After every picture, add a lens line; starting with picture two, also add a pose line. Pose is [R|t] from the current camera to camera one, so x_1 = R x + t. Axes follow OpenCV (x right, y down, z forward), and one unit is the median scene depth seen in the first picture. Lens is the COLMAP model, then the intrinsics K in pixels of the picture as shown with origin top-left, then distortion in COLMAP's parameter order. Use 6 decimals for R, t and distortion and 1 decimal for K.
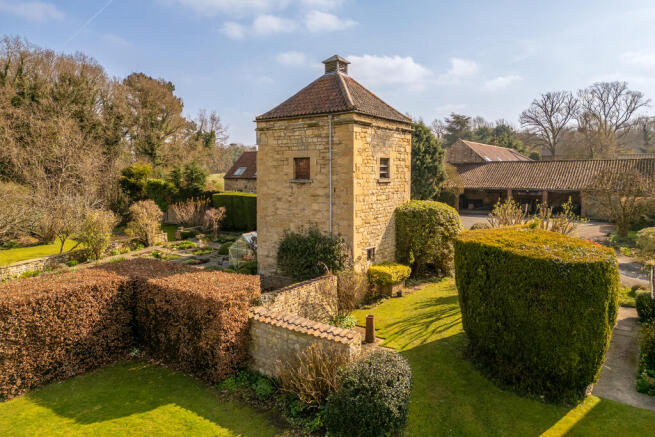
lens RADIAL K [[455.7, 0, 327.5], [0, 455.7, 218.5], [0, 0, 1]] dist [-0.000606, -0.001492]
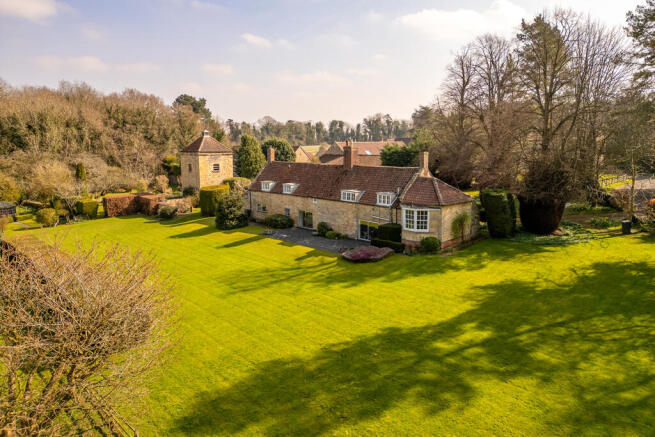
lens RADIAL K [[455.7, 0, 327.5], [0, 455.7, 218.5], [0, 0, 1]] dist [-0.000606, -0.001492]
pose [[0.982808, 0.028425, -0.182429, 0.970280], [-0.015352, 0.997237, 0.072676, 0.003014], [0.183991, -0.068626, 0.980529, -1.325766]]
